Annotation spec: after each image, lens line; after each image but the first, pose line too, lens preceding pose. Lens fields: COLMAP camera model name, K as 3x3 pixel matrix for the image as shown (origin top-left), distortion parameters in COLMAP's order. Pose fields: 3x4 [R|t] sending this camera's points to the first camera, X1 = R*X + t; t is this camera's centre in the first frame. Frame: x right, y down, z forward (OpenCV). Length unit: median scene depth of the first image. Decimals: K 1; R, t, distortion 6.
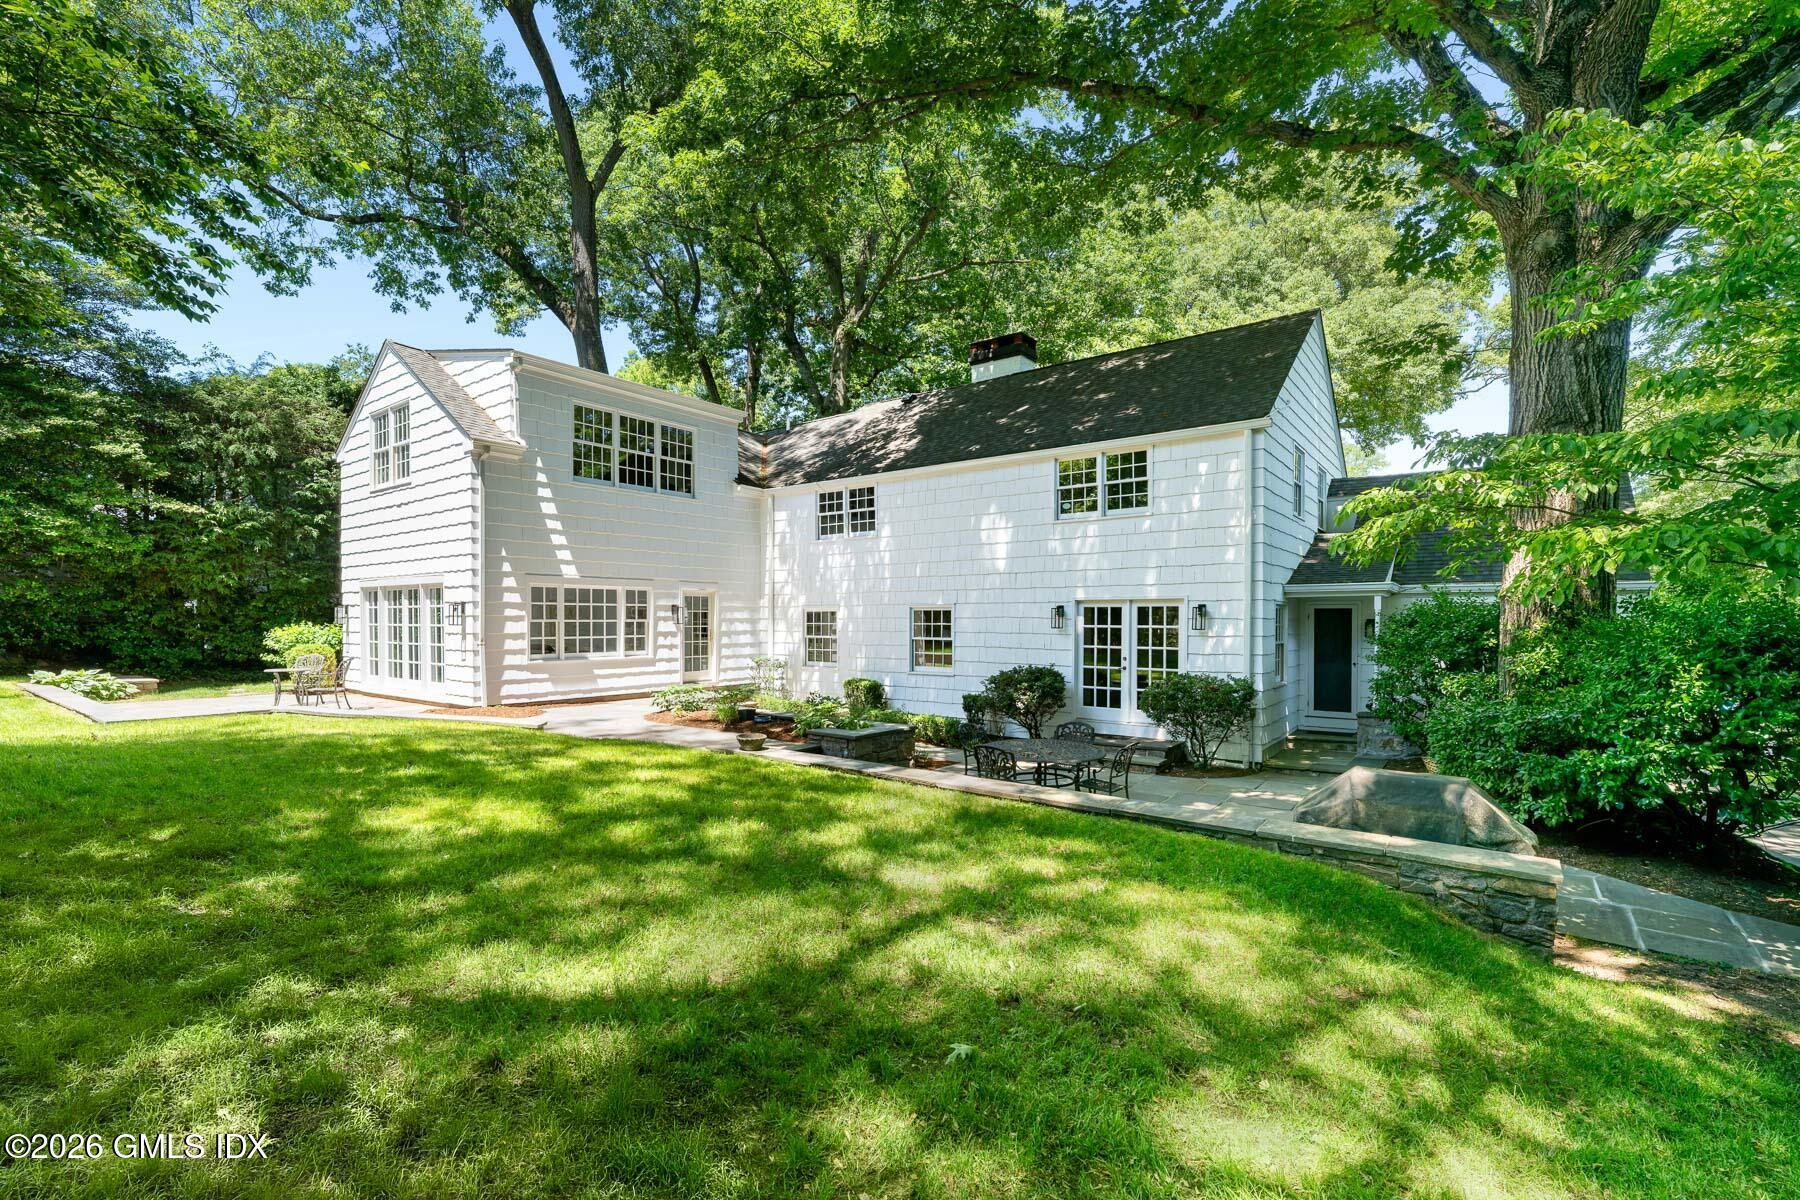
lens RADIAL K [[806.6, 0, 891.4], [0, 806.6, 608.5], [0, 0, 1]] dist [0.000556, 0.000116]
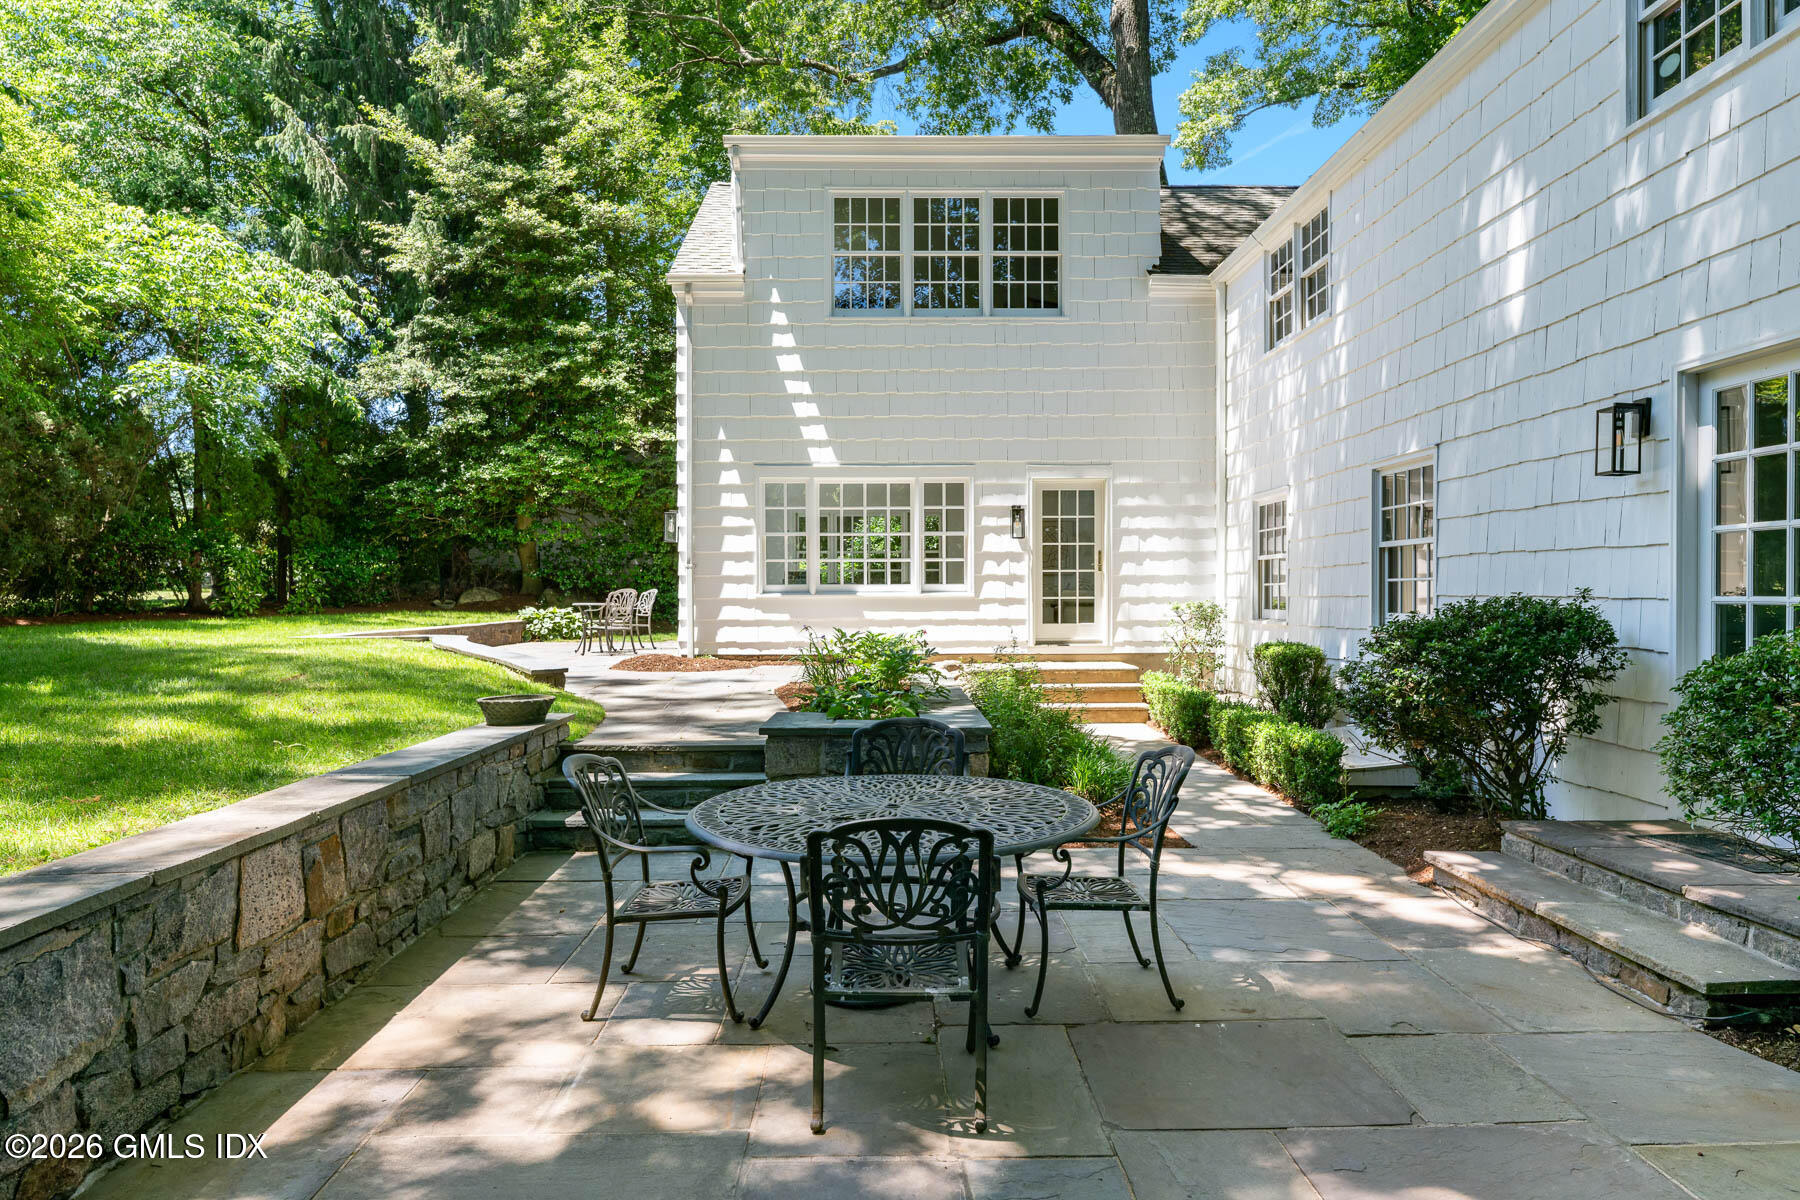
lens RADIAL K [[1132.8, 0, 899.2], [0, 1132.8, 597.8], [0, 0, 1]] dist [0.010556, 0.000057]
pose [[0.618140, -0.000993, -0.786067, 0.350894], [0.012482, 0.999886, 0.008553, 0.059160], [0.785969, -0.015098, 0.618082, 0.485597]]
